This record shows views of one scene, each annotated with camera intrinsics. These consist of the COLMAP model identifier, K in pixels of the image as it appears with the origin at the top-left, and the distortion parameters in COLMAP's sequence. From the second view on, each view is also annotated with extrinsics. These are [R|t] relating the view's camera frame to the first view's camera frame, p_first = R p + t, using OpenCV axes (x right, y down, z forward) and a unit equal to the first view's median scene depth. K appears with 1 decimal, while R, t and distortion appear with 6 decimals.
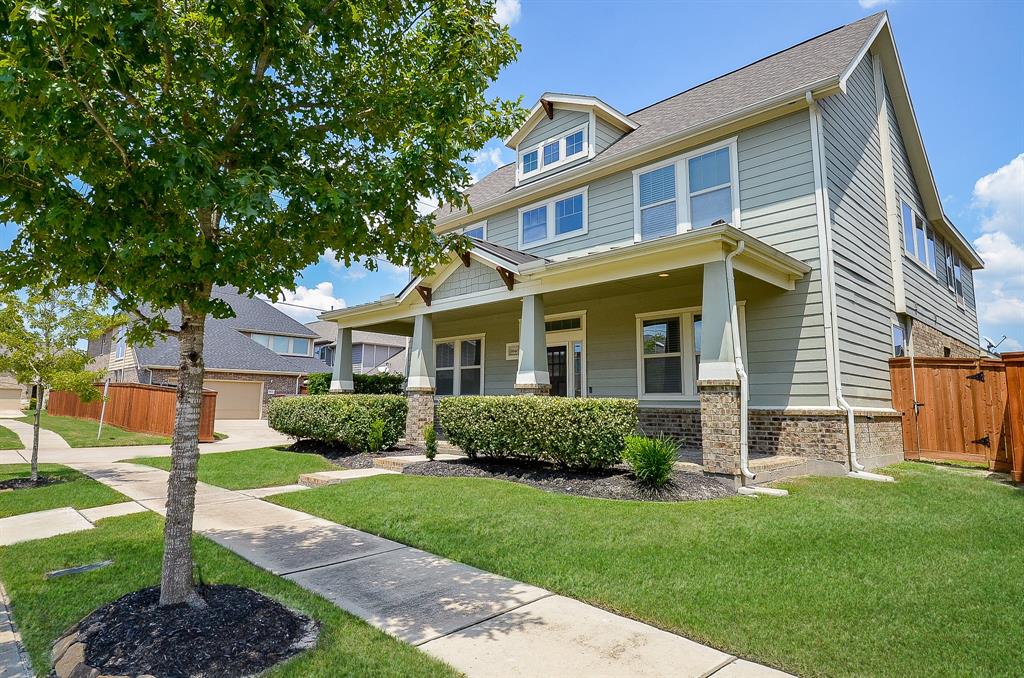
lens RADIAL K [[568.7, 0, 512.0], [0, 568.7, 339.0], [0, 0, 1]] dist [0.000811, 0.000062]
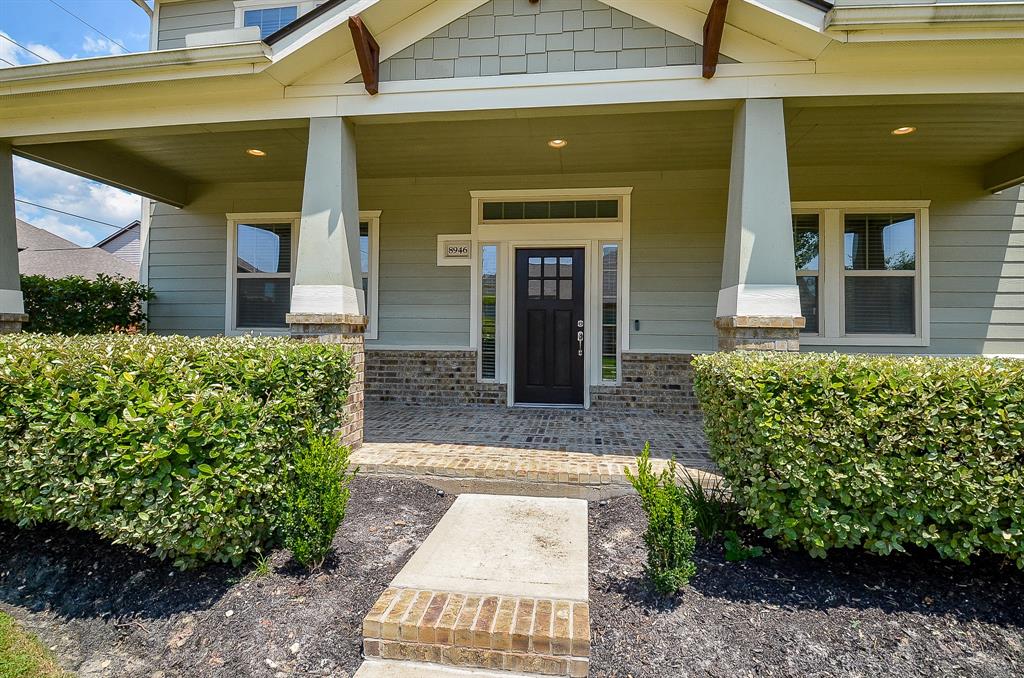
lens RADIAL K [[471.1, 0, 512.0], [0, 471.1, 339.0], [0, 0, 1]] dist [-0.029114, -0.000106]
pose [[0.775757, -0.014074, 0.630875, -0.298869], [-0.072205, 0.991205, 0.110899, 0.064686], [-0.626888, -0.131583, 0.767918, 0.777806]]
